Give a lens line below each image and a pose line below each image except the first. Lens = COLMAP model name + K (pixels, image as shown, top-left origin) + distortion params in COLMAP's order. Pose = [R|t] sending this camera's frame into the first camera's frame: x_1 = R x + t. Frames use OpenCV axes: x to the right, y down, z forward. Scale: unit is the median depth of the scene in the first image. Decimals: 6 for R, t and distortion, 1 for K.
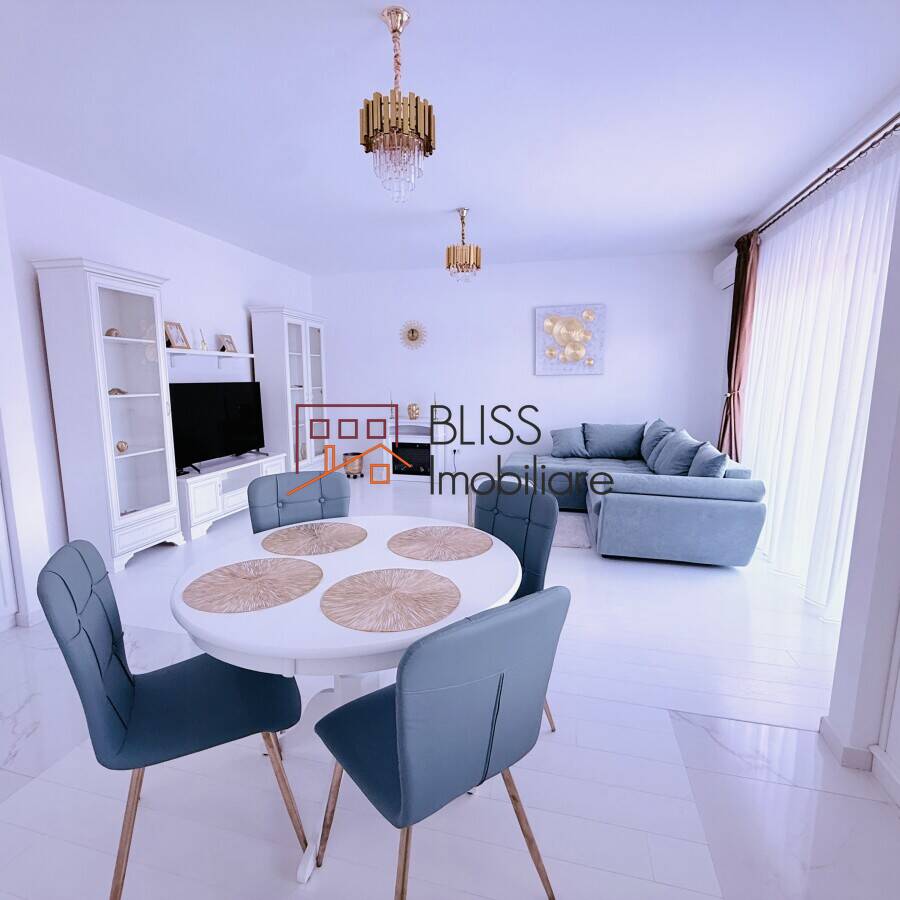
lens RADIAL K [[476.9, 0, 458.9], [0, 476.9, 441.3], [0, 0, 1]] dist [0.020346, -0.001397]
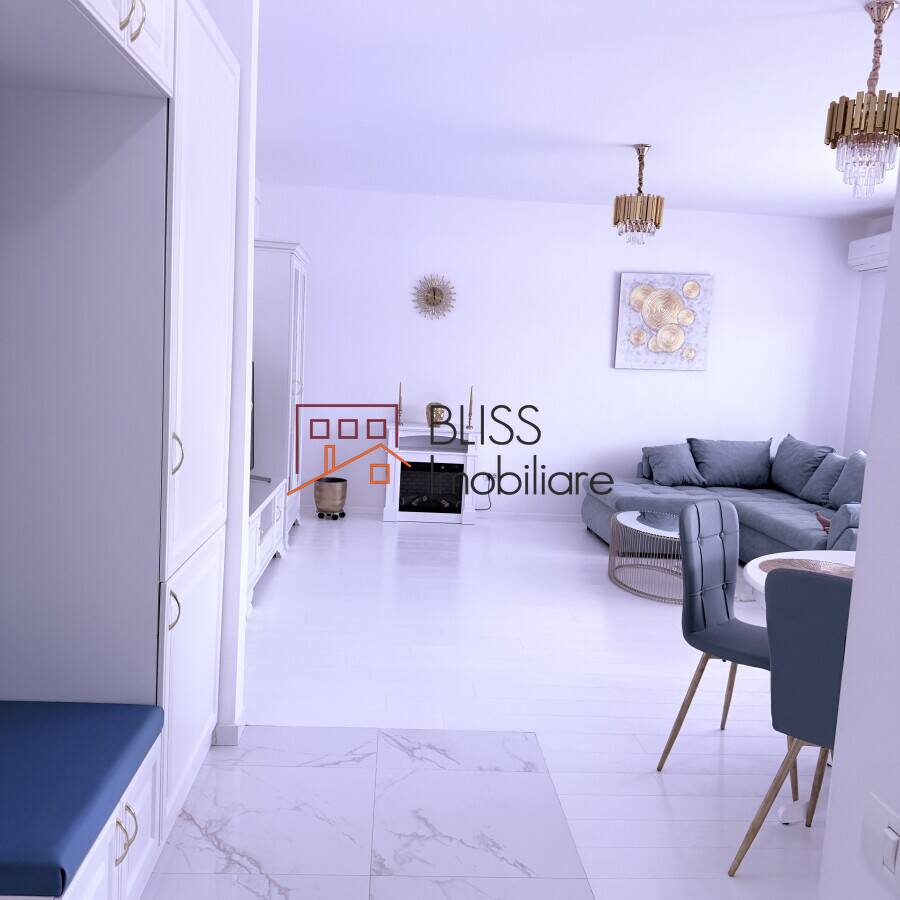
lens RADIAL K [[829.1, 0, 448.9], [0, 829.1, 451.3], [0, 0, 1]] dist [0.036754, 0.000000]
pose [[0.955537, 0.013257, 0.294574, -0.491634], [-0.010452, 0.999884, -0.011094, -0.000308], [-0.294687, 0.007522, 0.955564, -0.102510]]
